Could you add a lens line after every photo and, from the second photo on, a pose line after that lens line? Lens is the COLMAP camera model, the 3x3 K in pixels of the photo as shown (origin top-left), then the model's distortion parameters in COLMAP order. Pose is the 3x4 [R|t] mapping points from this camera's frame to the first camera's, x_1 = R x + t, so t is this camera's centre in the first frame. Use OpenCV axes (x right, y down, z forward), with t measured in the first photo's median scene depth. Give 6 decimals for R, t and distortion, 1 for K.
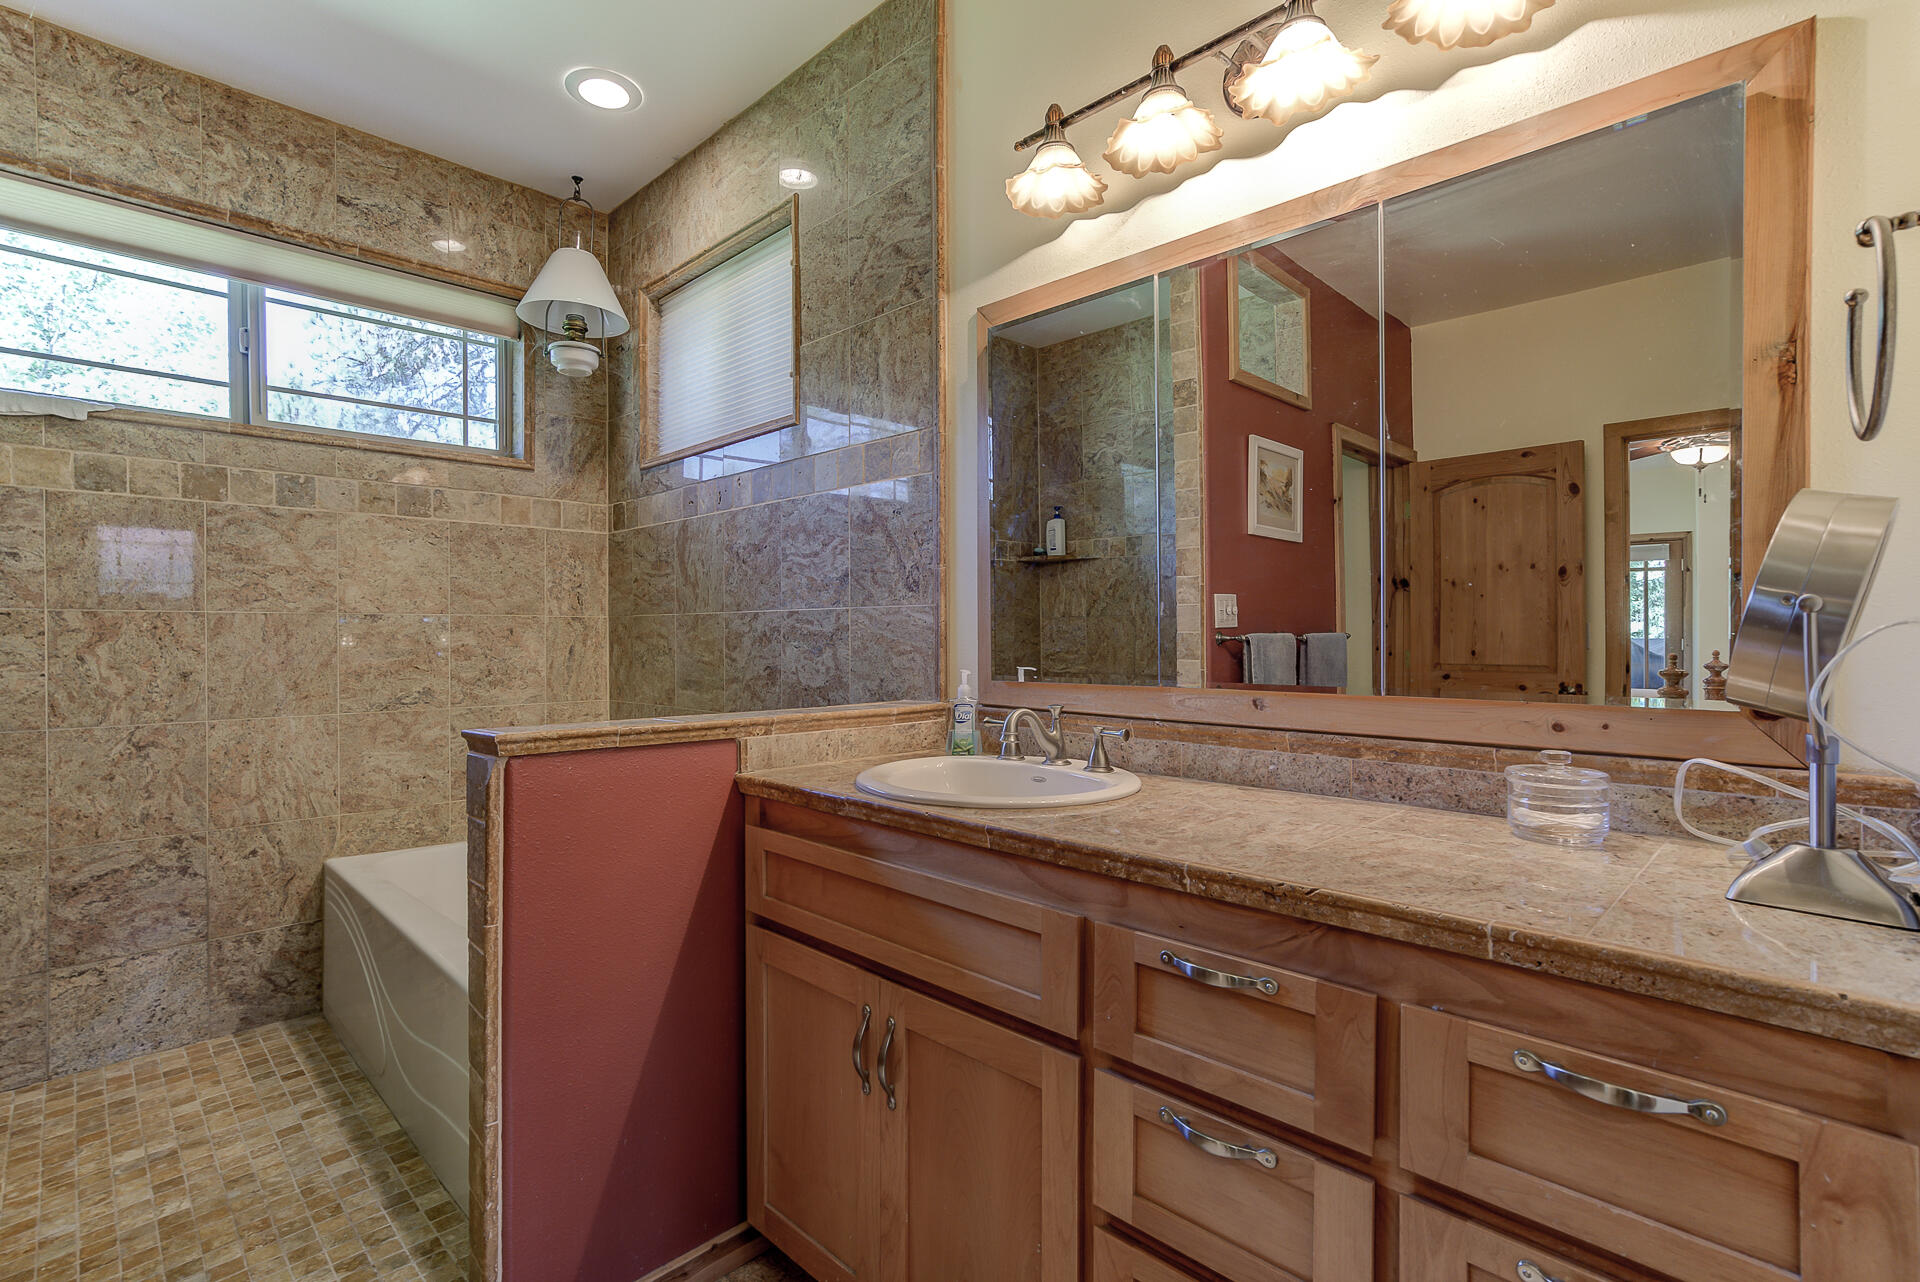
lens RADIAL K [[886.3, 0, 966.1], [0, 886.3, 638.7], [0, 0, 1]] dist [-0.015377, 0.004885]
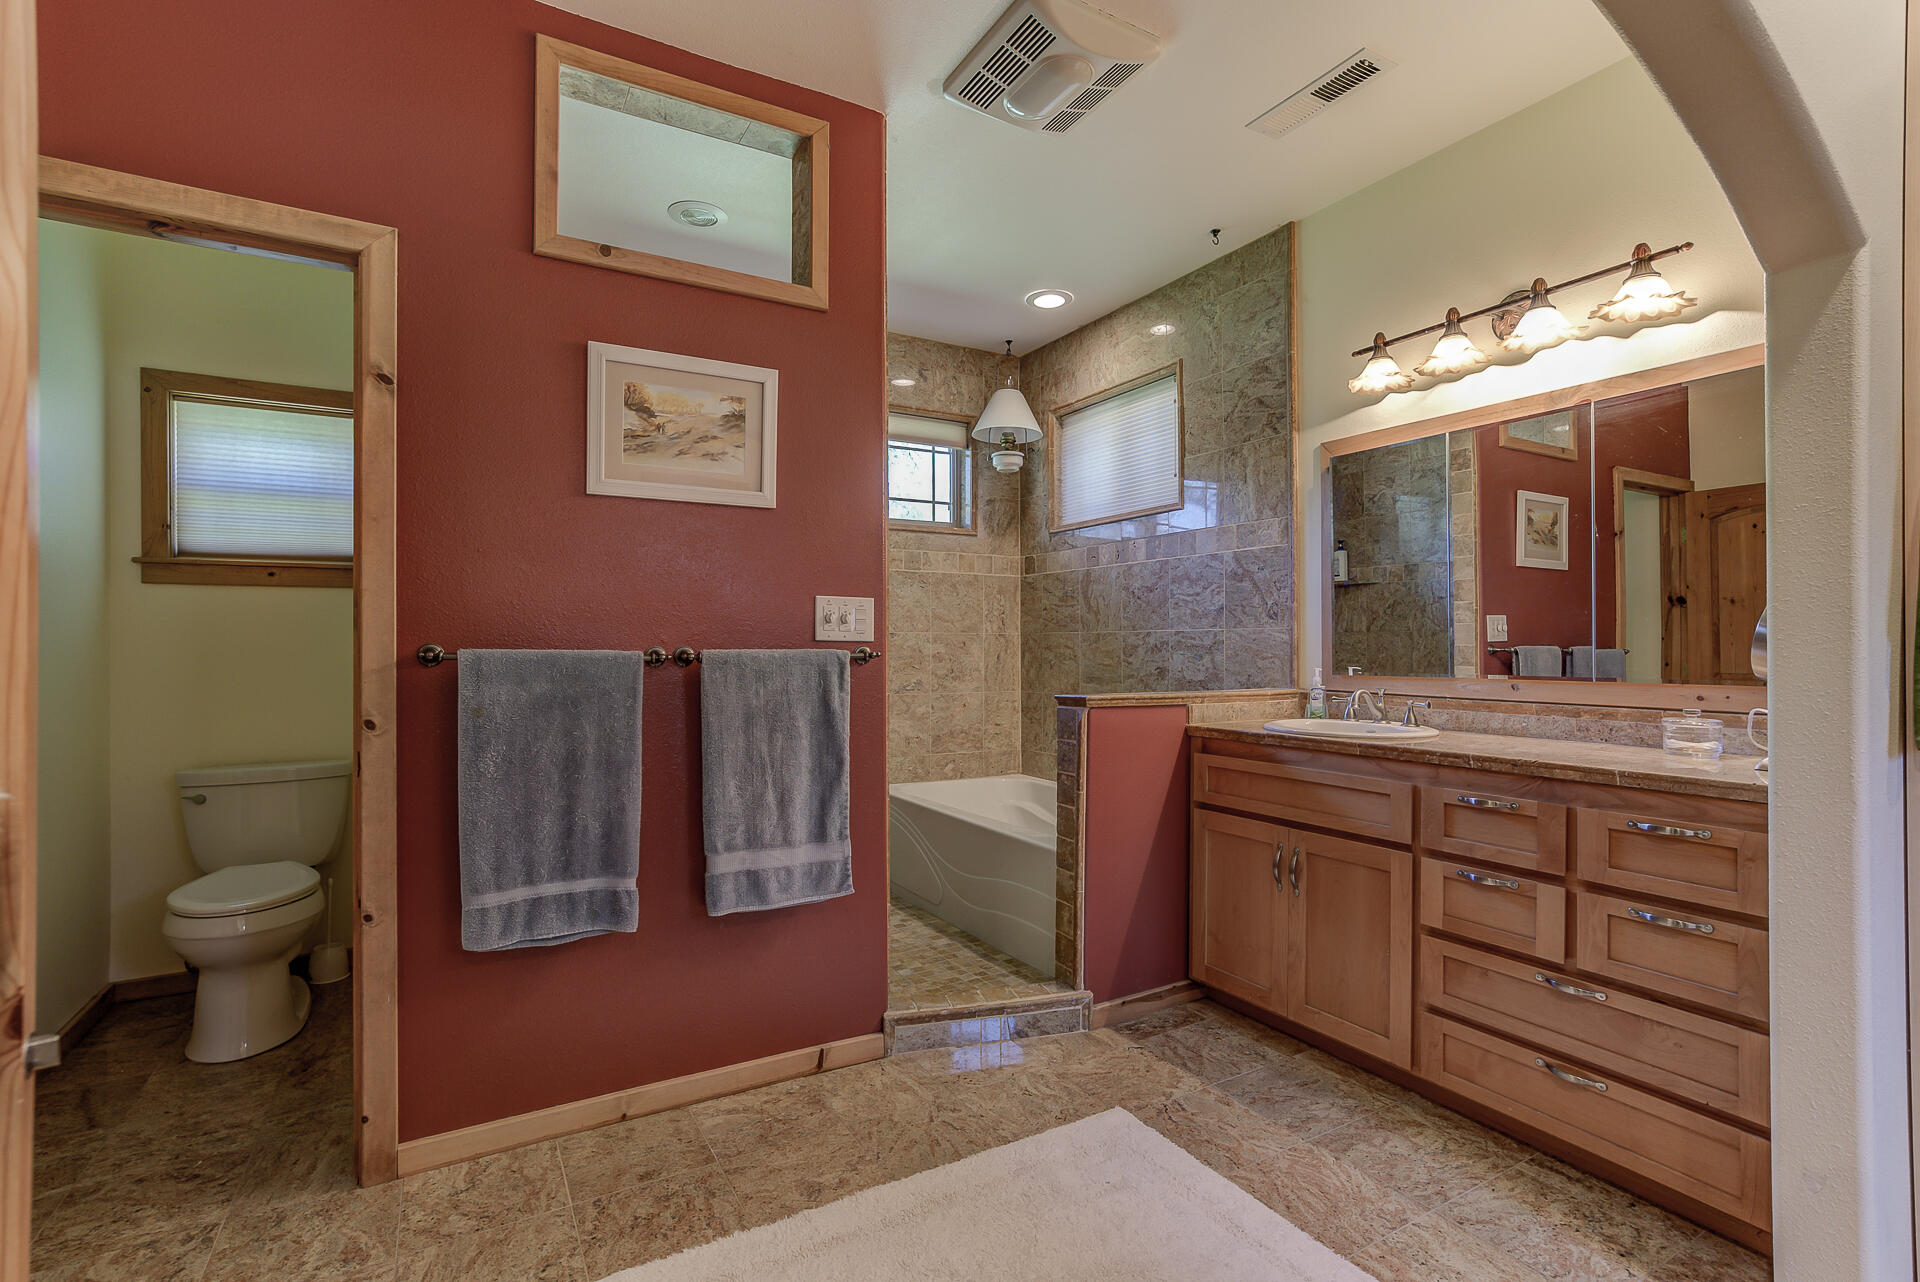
lens RADIAL K [[883.0, 0, 947.9], [0, 883.0, 643.1], [0, 0, 1]] dist [-0.021272, 0.011711]
pose [[0.961492, 0.001249, -0.274829, -0.195366], [-0.003550, 0.999963, -0.007877, 0.004247], [0.274809, 0.008550, 0.961461, -0.704091]]
